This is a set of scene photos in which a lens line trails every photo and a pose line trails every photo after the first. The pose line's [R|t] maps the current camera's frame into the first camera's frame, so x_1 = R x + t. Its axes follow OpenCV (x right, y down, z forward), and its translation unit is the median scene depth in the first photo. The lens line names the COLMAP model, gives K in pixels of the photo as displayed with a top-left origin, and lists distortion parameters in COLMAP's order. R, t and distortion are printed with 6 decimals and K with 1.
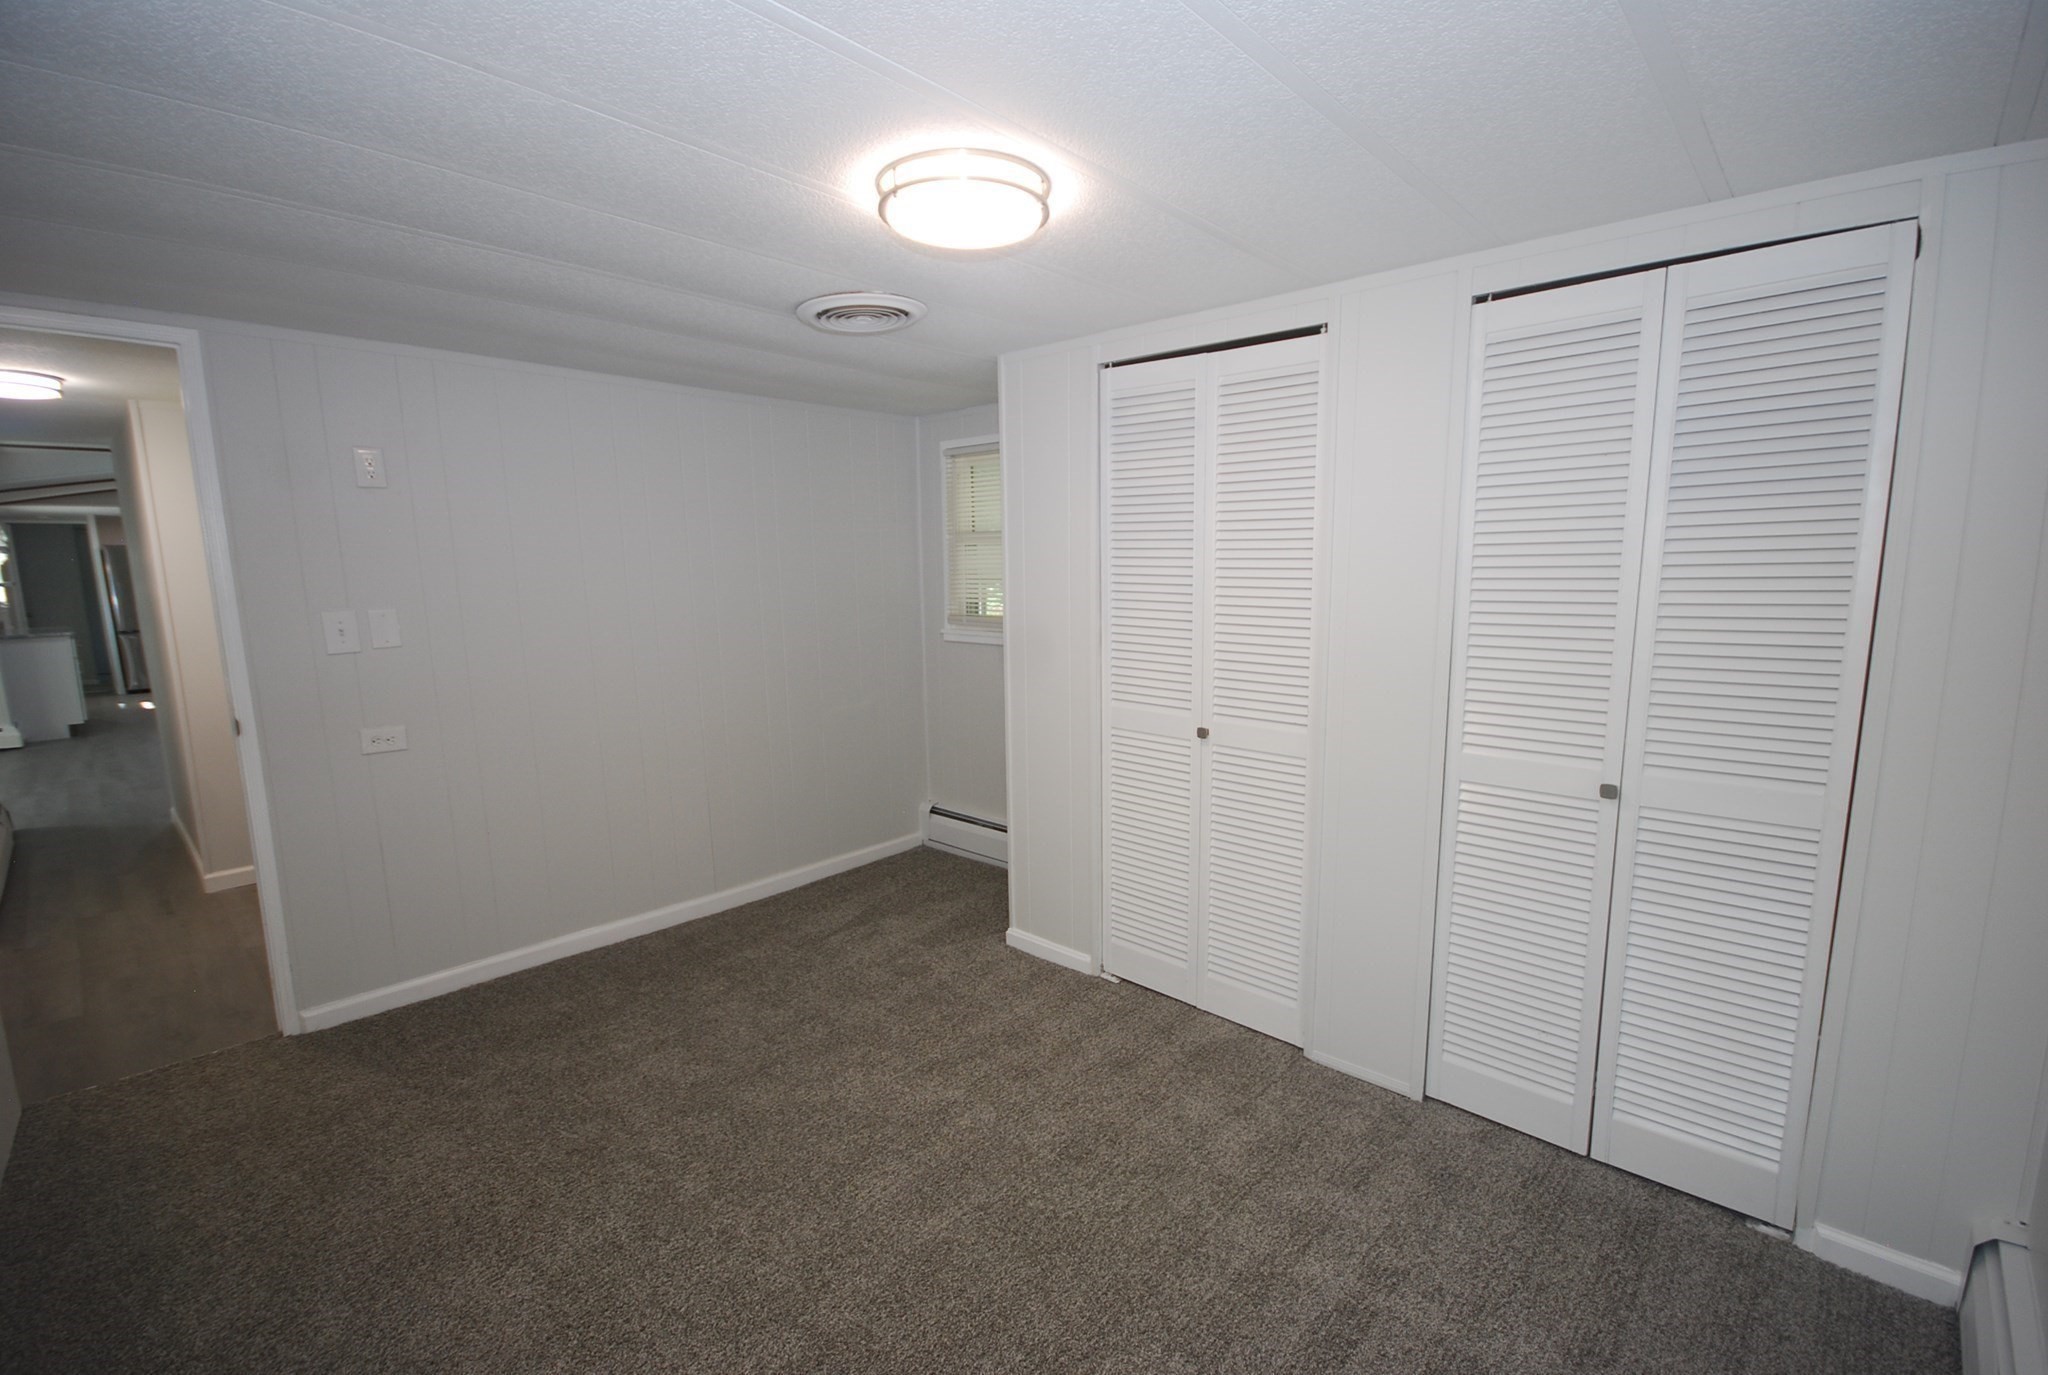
lens RADIAL K [[890.3, 0, 1044.7], [0, 890.3, 698.3], [0, 0, 1]] dist [0.001341, -0.009643]
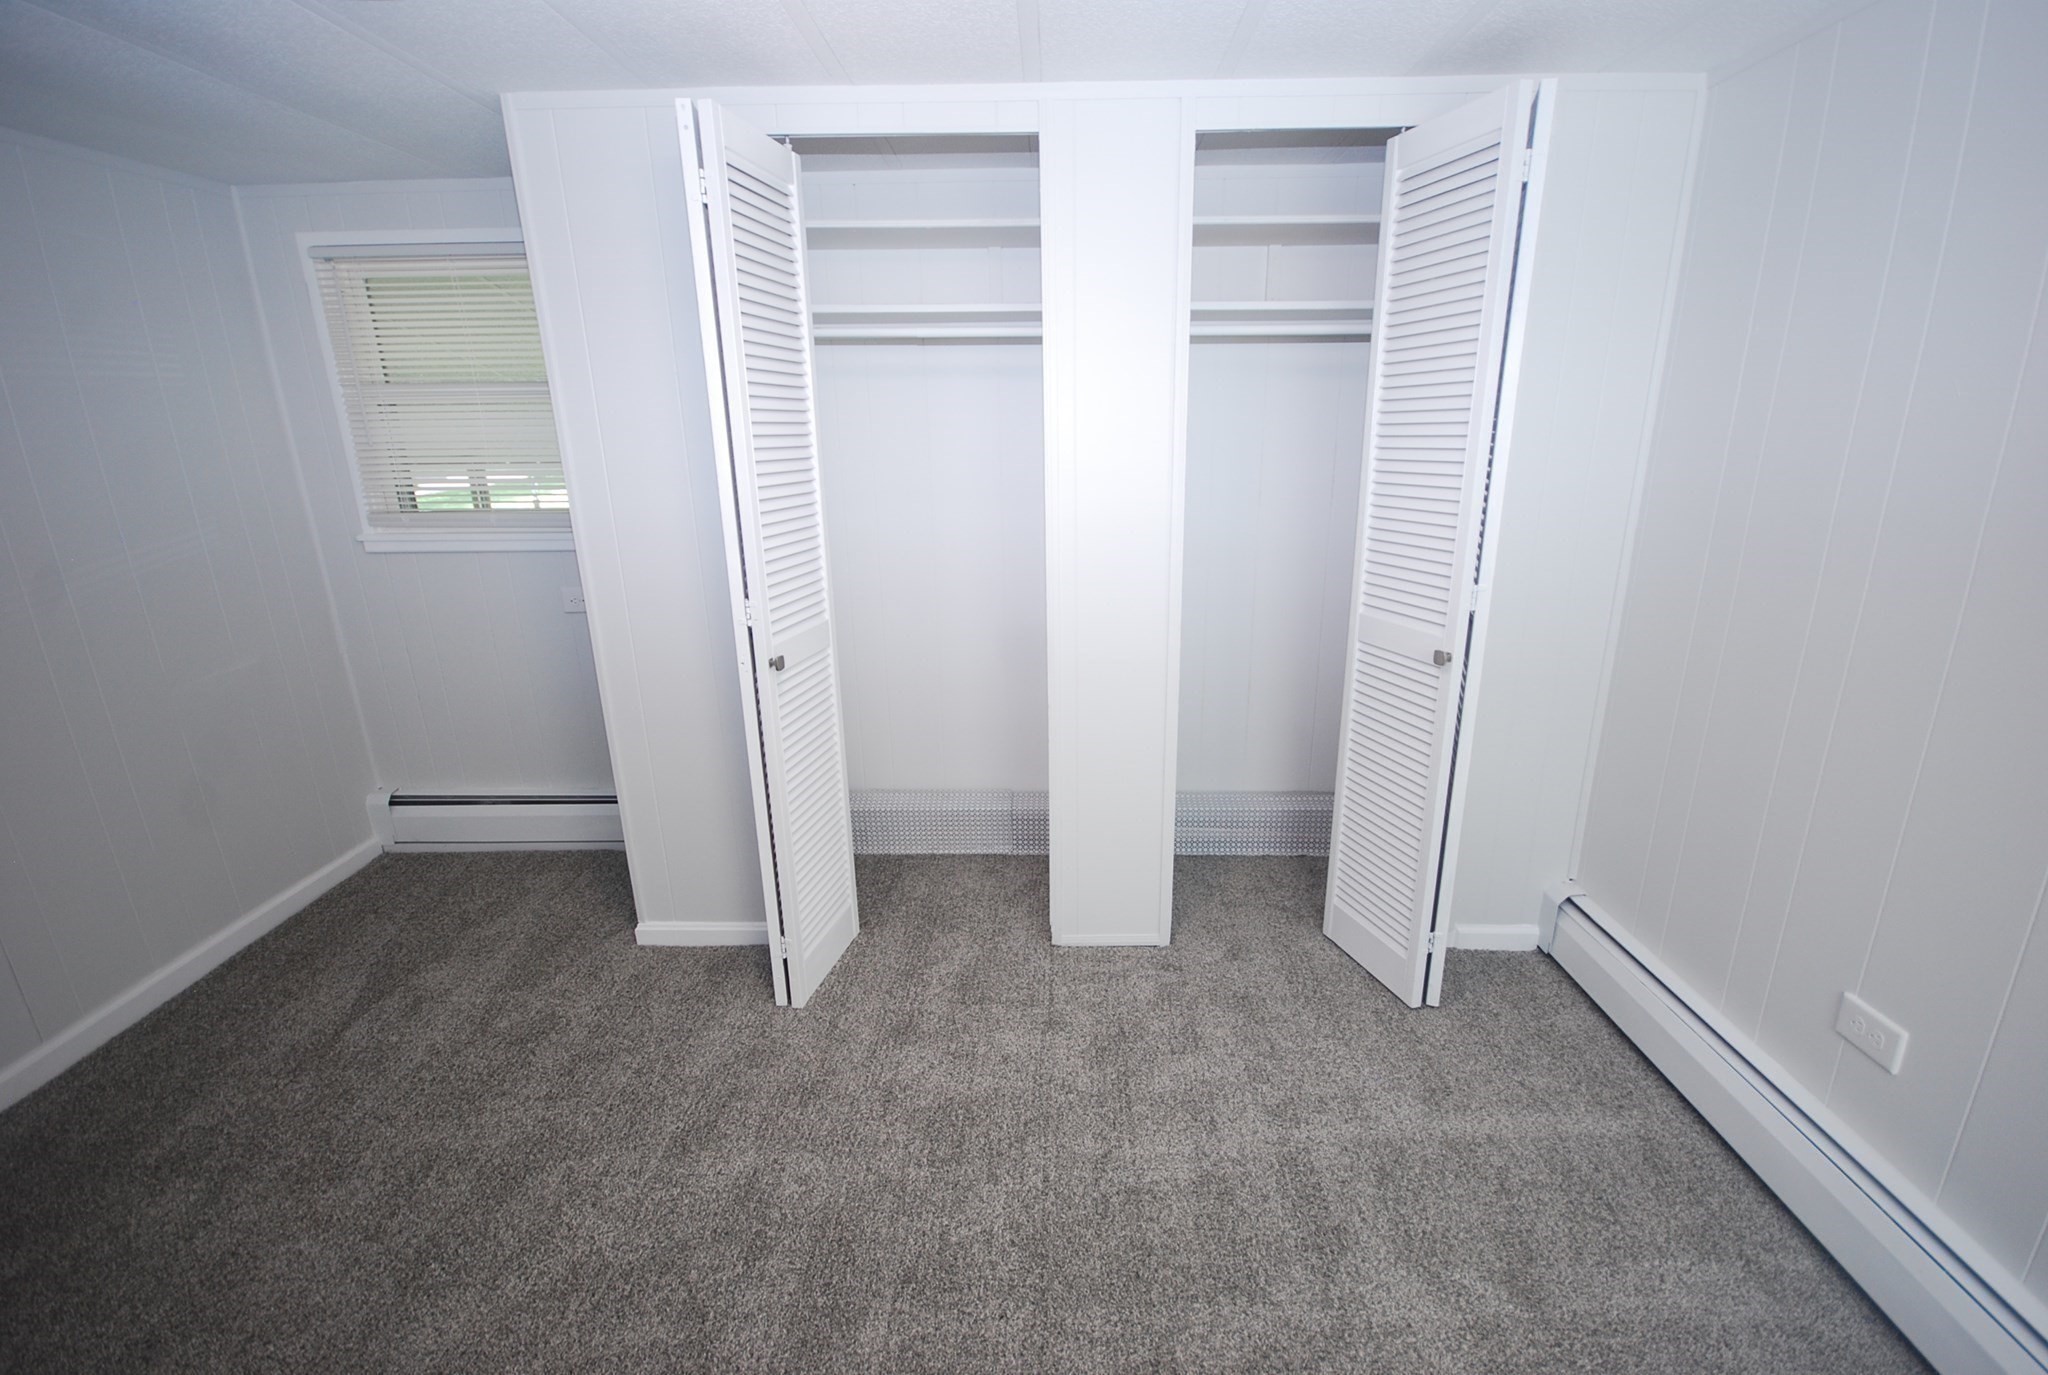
lens RADIAL K [[890.3, 0, 1029.0], [0, 890.3, 689.3], [0, 0, 1]] dist [0.001341, -0.009643]
pose [[0.756108, -0.184206, 0.627987, -0.204248], [0.100894, 0.980908, 0.166250, -0.028131], [-0.646622, -0.062343, 0.760258, 0.197473]]
